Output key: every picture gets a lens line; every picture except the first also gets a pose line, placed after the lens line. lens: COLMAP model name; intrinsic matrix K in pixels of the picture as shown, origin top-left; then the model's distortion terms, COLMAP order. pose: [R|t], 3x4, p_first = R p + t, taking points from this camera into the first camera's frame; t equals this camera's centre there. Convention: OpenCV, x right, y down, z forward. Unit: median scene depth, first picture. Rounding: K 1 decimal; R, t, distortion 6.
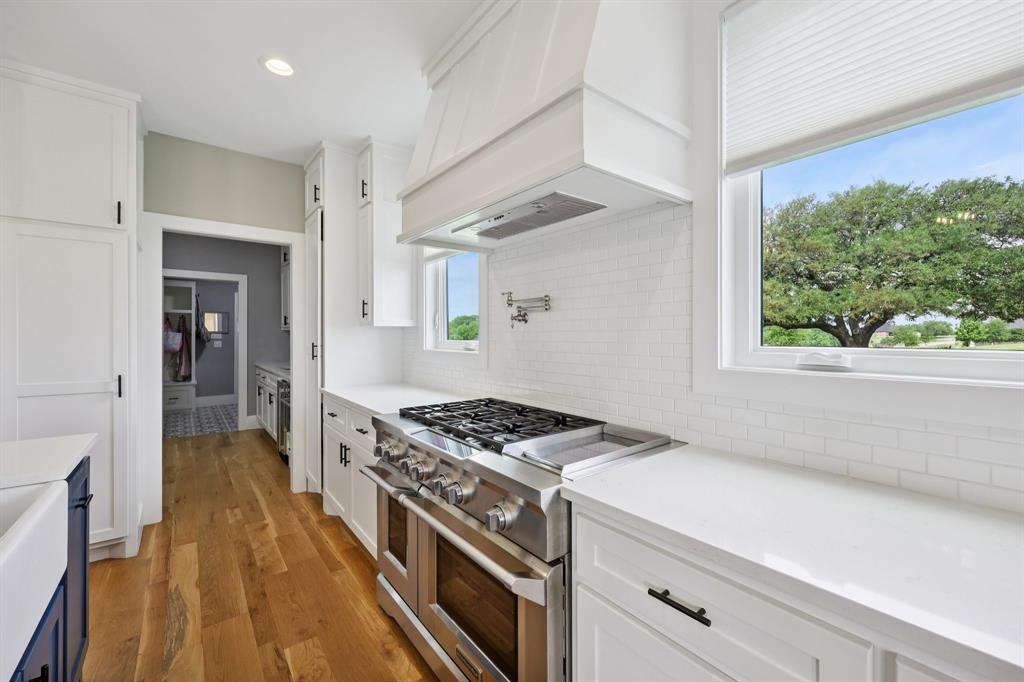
lens RADIAL K [[417.1, 0, 511.3], [0, 417.1, 333.7], [0, 0, 1]] dist [0.003607, -0.000109]
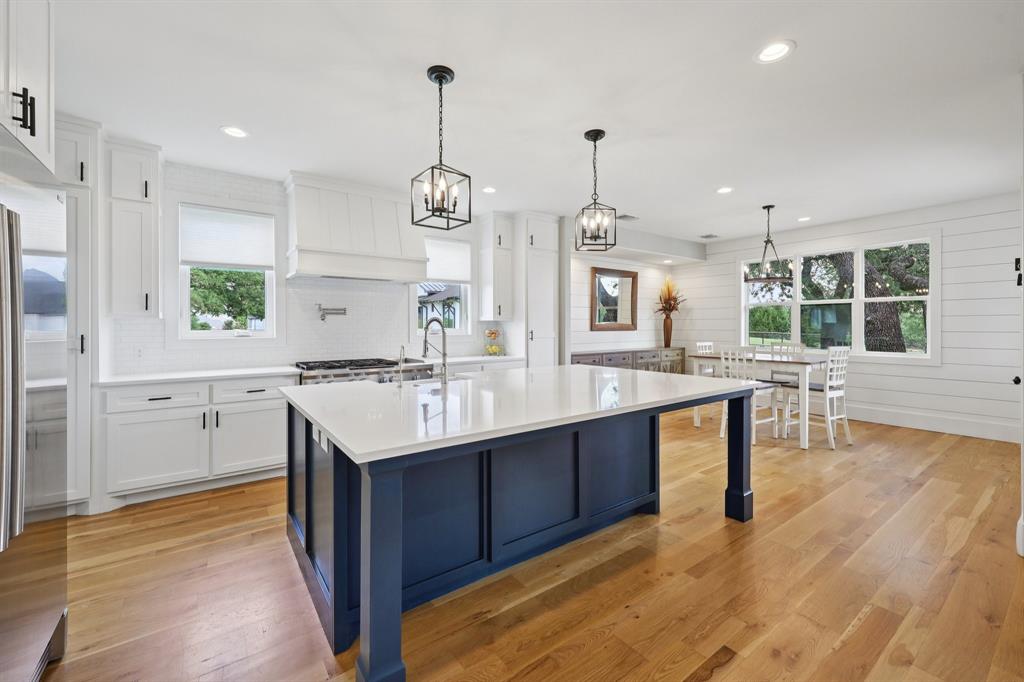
lens RADIAL K [[417.1, 0, 514.2], [0, 417.1, 330.7], [0, 0, 1]] dist [0.003607, -0.000109]
pose [[0.038090, -0.010005, 0.999224, -1.359856], [0.001282, 0.999950, 0.009963, 0.003327], [-0.999273, 0.000901, 0.038101, 0.019355]]
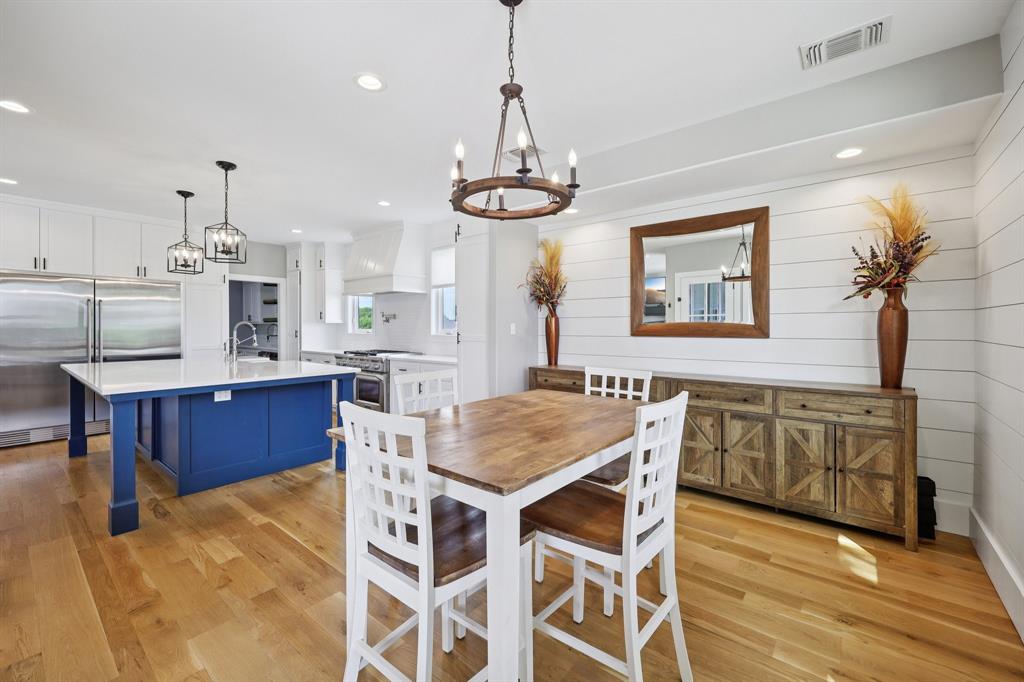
lens RADIAL K [[417.1, 0, 508.7], [0, 417.1, 328.8], [0, 0, 1]] dist [0.003607, -0.000109]
pose [[0.976483, -0.000485, 0.215593, 0.159419], [-0.001321, 0.999965, 0.008230, -0.006105], [-0.215590, -0.008321, 0.976449, -1.444714]]
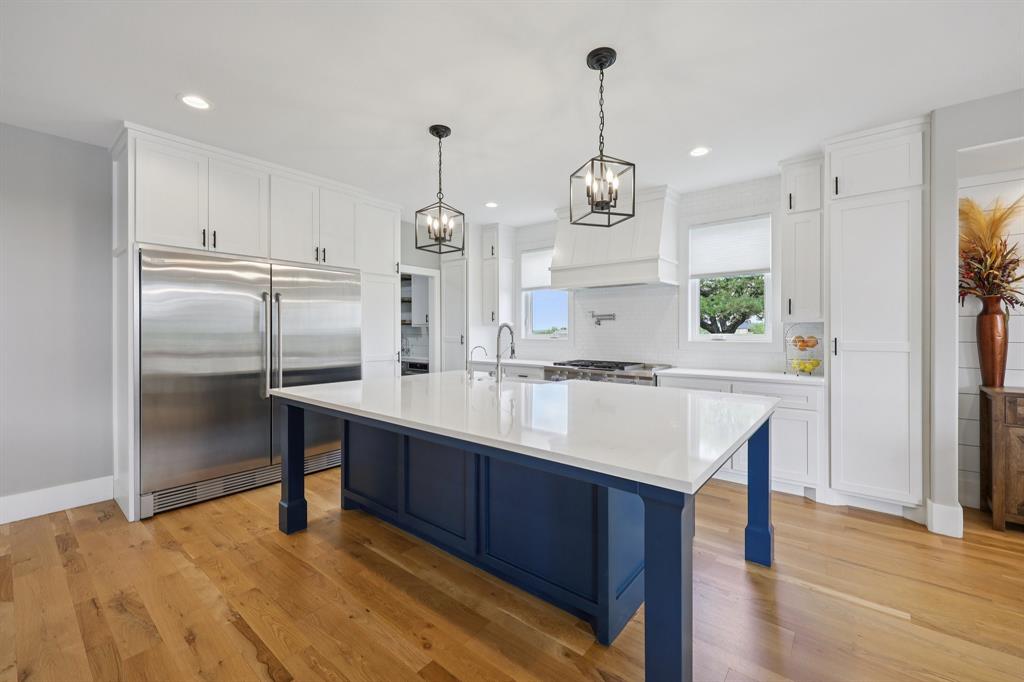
lens RADIAL K [[417.1, 0, 511.4], [0, 417.1, 333.3], [0, 0, 1]] dist [0.003607, -0.000109]
pose [[0.976283, -0.001926, 0.216490, -0.655182], [0.000351, 0.999973, 0.007312, 0.000950], [-0.216499, -0.007062, 0.976257, -0.785619]]
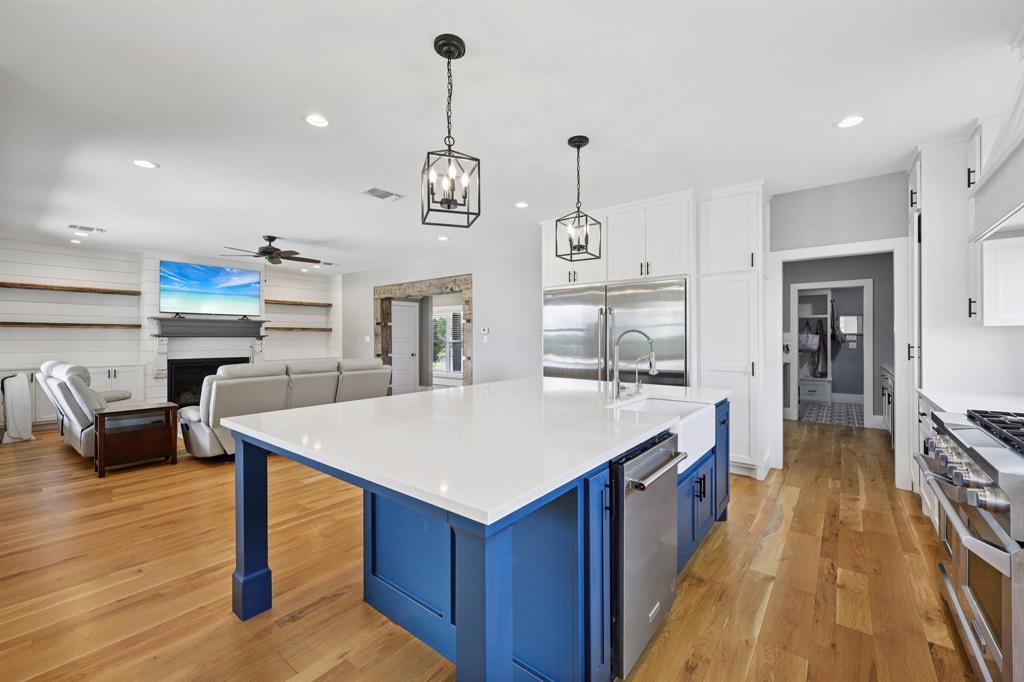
lens RADIAL K [[417.1, 0, 516.8], [0, 417.1, 338.6], [0, 0, 1]] dist [0.003607, -0.000109]
pose [[0.239613, 0.002688, -0.970865, 0.298883], [0.003824, 0.999986, 0.003713, 0.001425], [0.970861, -0.004602, 0.239600, -0.191411]]
